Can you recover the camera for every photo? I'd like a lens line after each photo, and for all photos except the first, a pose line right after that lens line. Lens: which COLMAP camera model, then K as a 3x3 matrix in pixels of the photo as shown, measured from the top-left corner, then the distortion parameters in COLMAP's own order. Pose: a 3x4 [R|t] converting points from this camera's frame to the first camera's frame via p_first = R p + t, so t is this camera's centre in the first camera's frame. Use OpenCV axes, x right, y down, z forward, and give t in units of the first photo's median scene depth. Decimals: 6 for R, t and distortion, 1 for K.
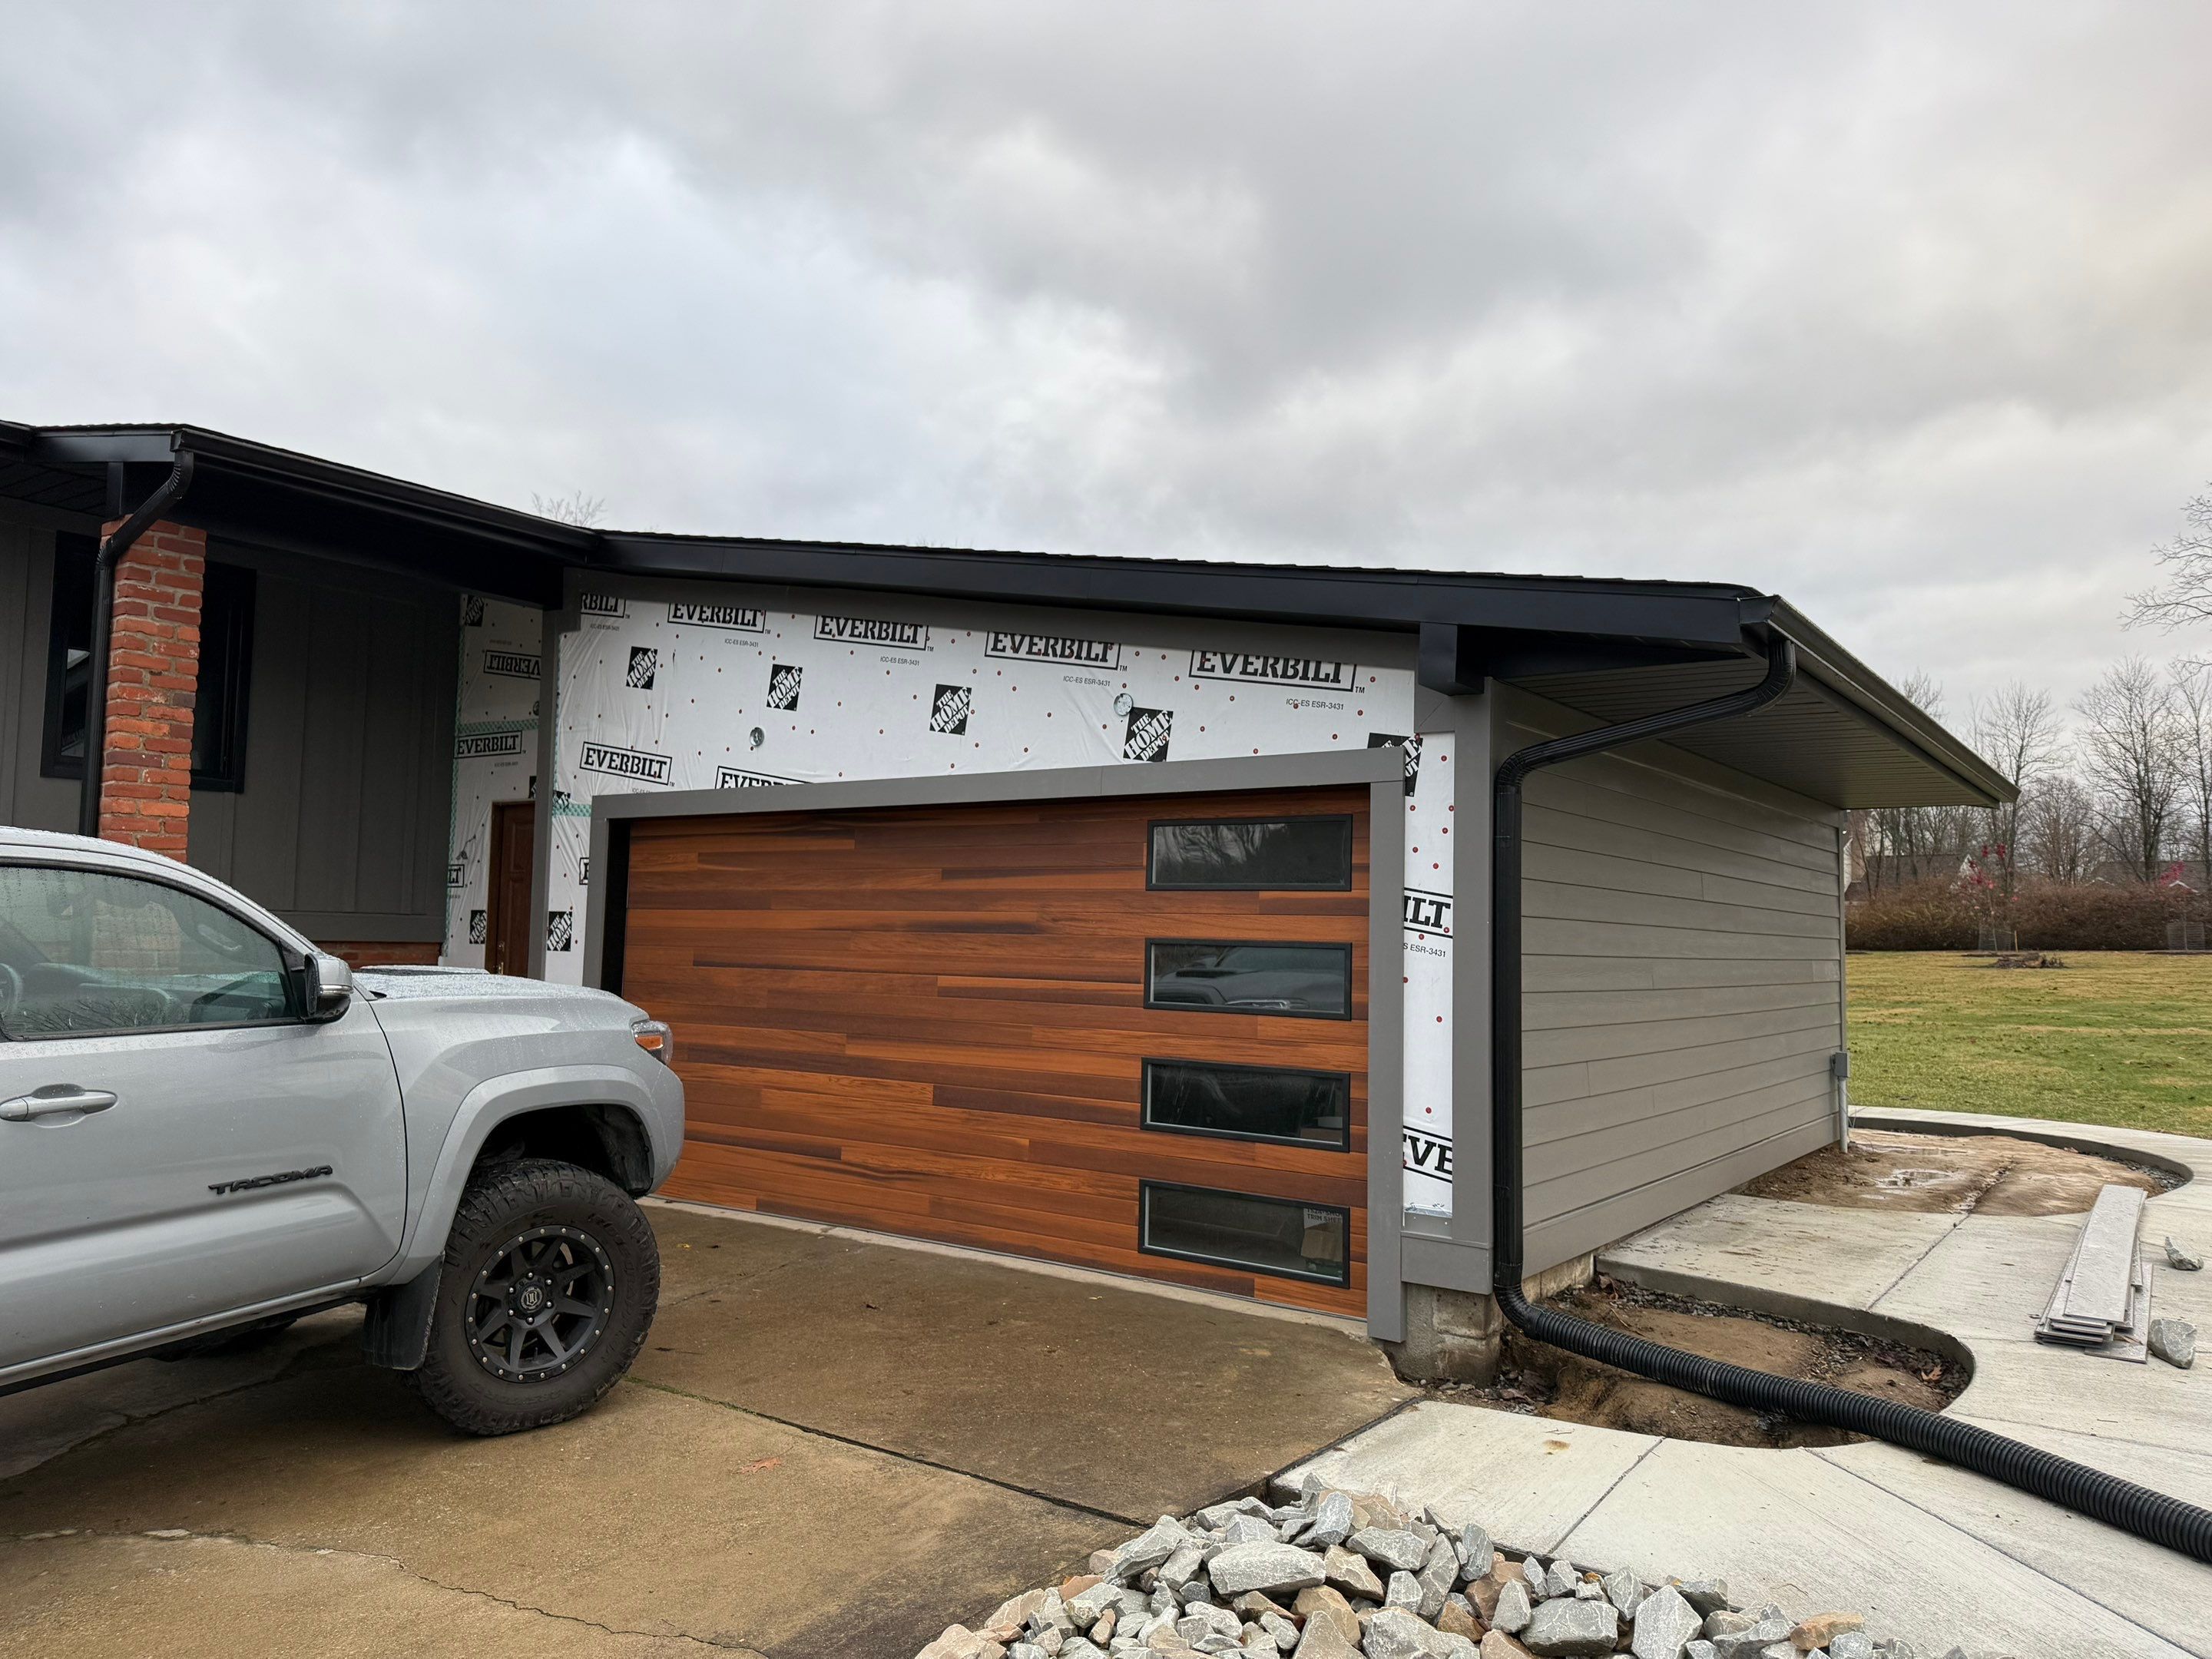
lens RADIAL K [[1578.8, 0, 1106.9], [0, 1578.8, 839.6], [0, 0, 1]] dist [0.033952, -0.047129]
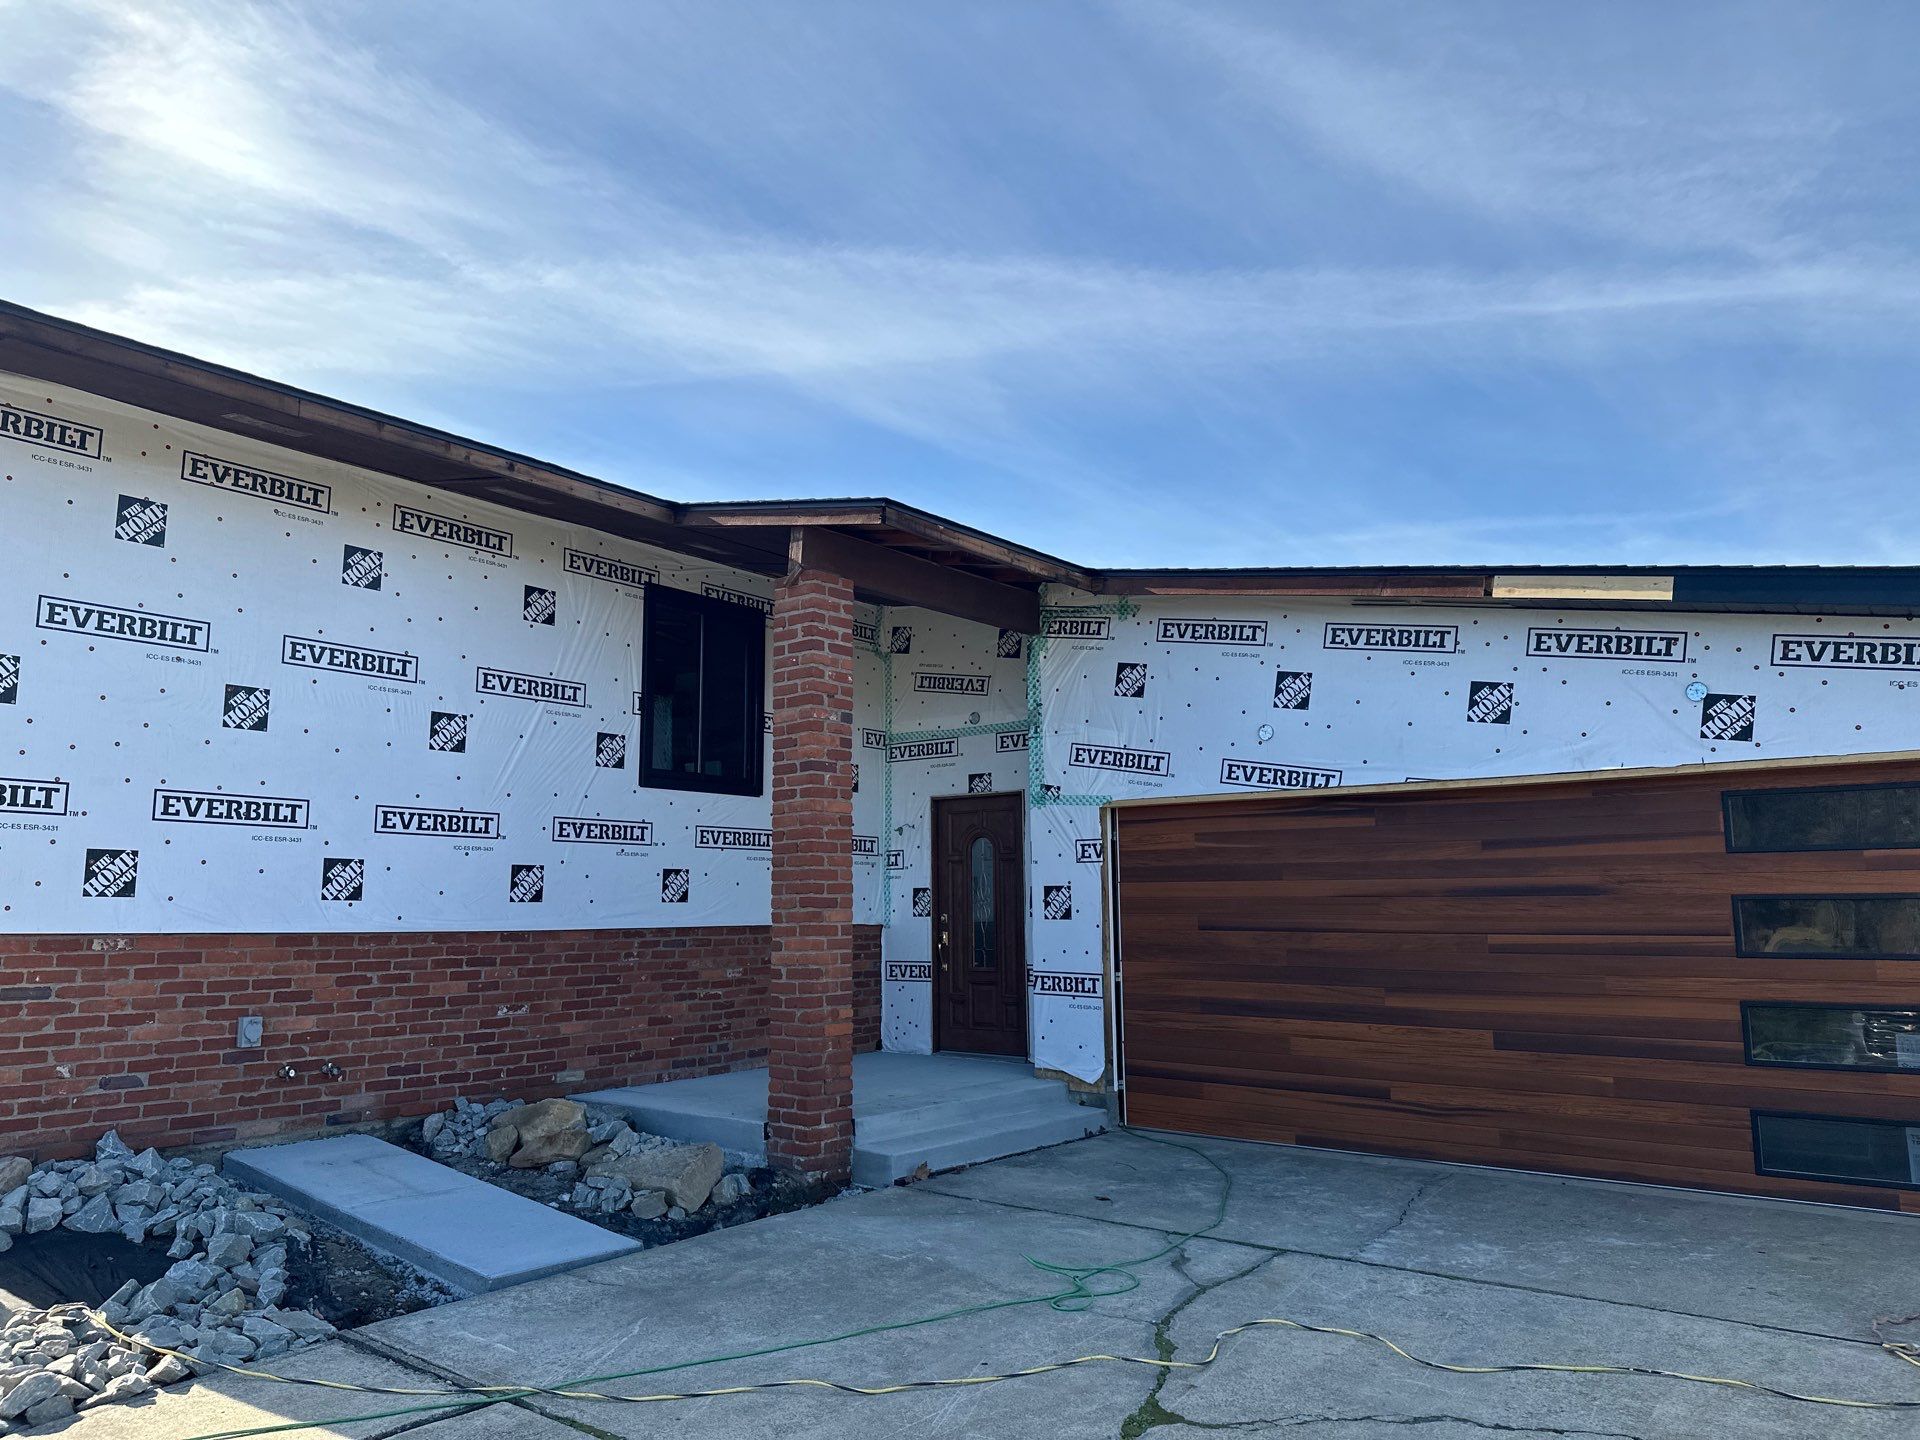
lens RADIAL K [[1363.7, 0, 943.5], [0, 1363.7, 706.8], [0, 0, 1]] dist [0.065148, -0.085315]
pose [[0.997086, -0.035220, -0.067672, -0.428066], [0.029273, 0.995782, -0.086955, -0.002911], [0.070449, 0.084721, 0.993911, -0.037680]]
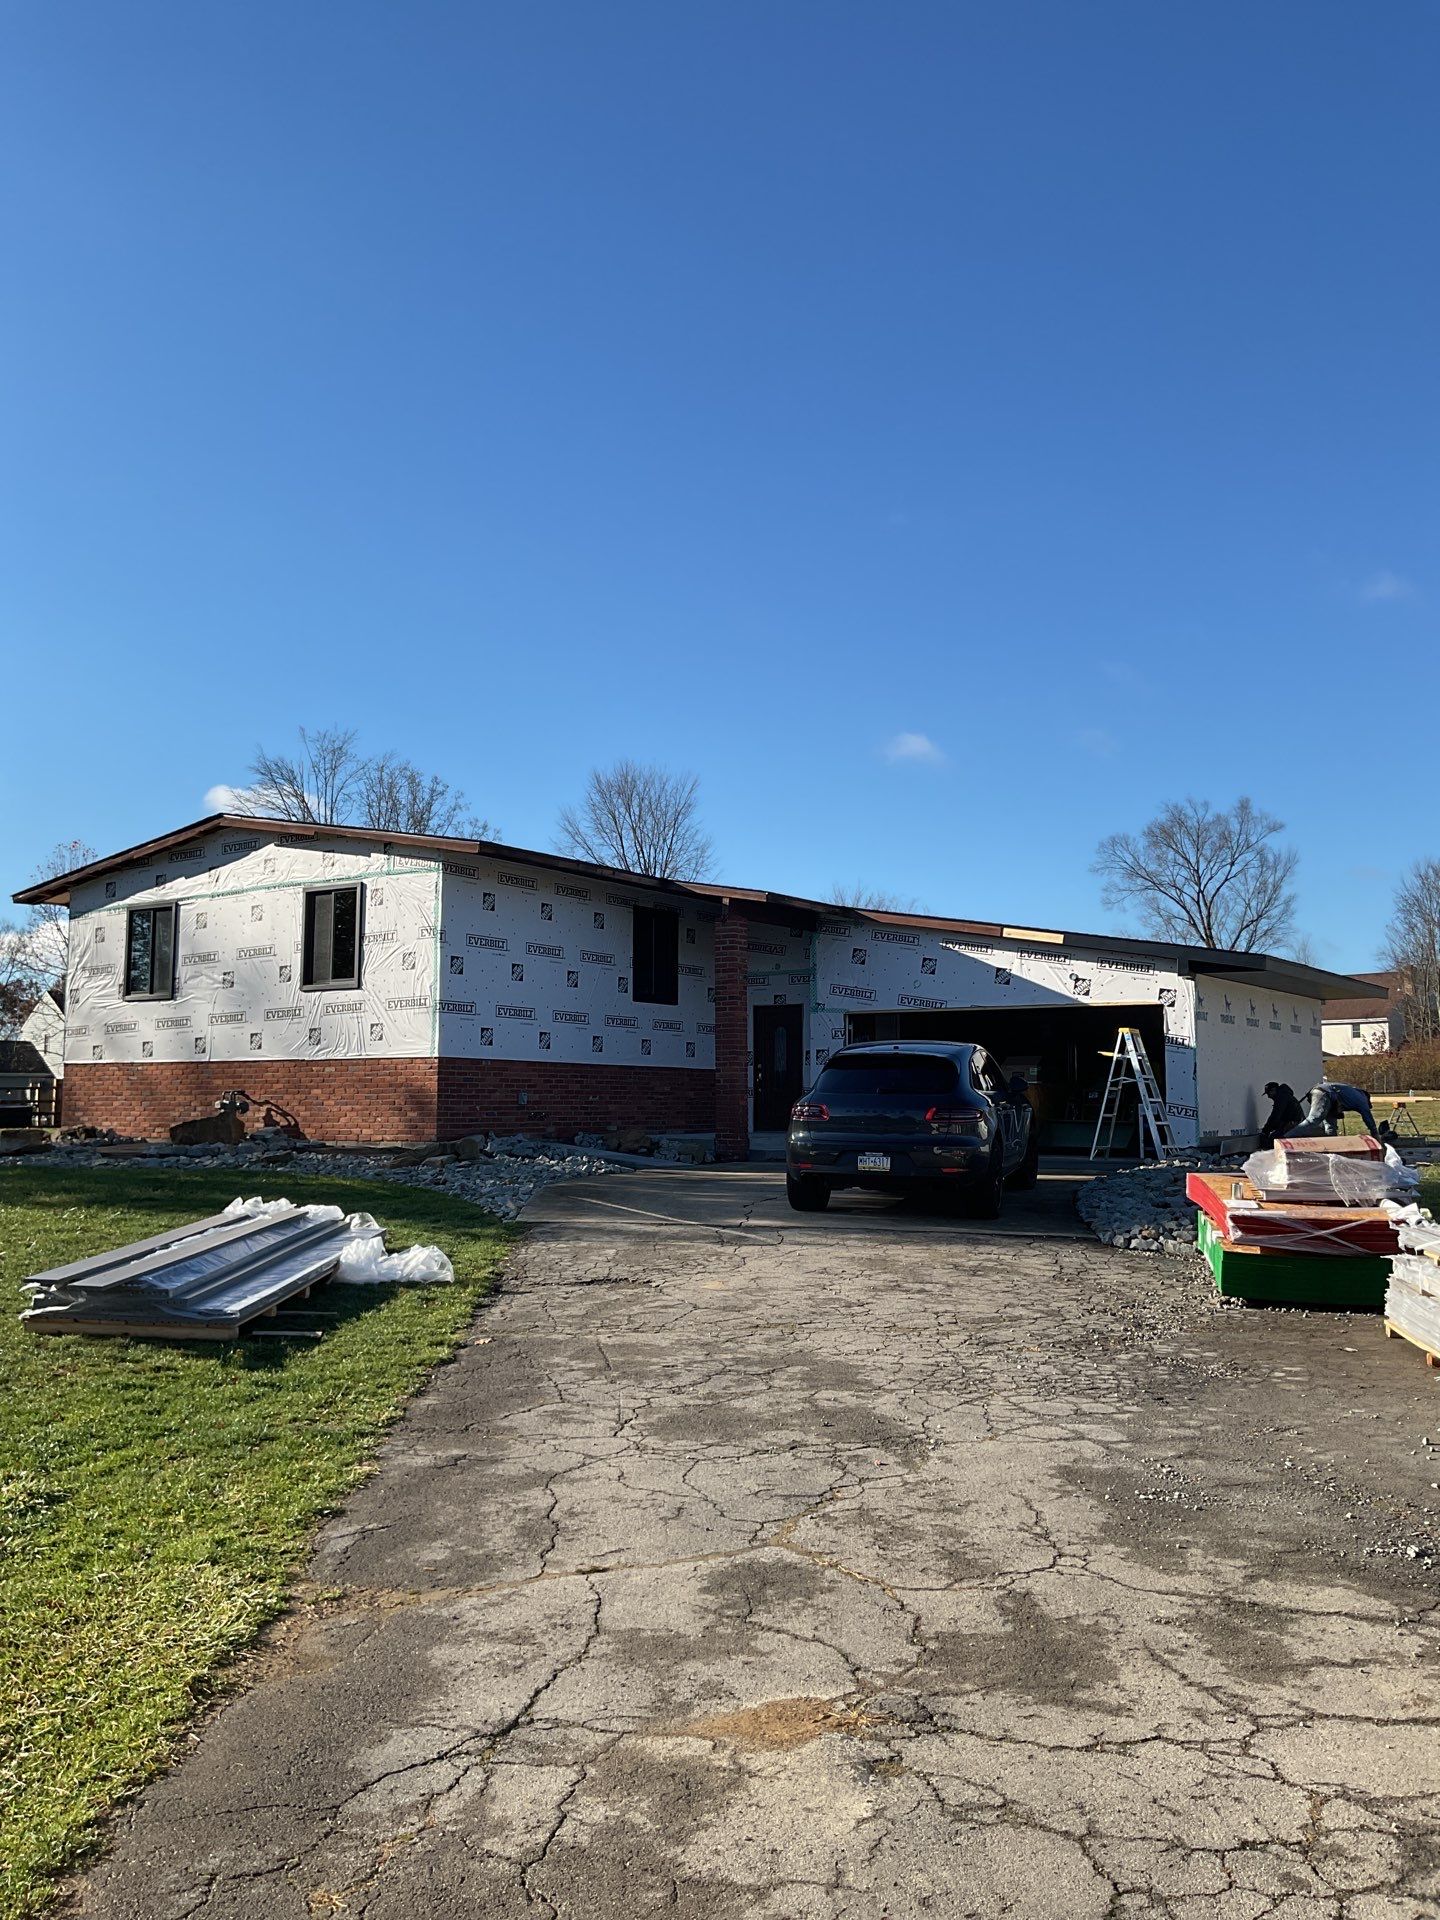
lens RADIAL K [[1579.0, 0, 709.1], [0, 1579.0, 954.8], [0, 0, 1]] dist [0.035465, -0.009171]
pose [[0.999820, -0.015119, 0.011426, -0.670950], [0.015439, 0.999477, -0.028423, -0.046988], [-0.010990, 0.028595, 0.999531, -1.906963]]
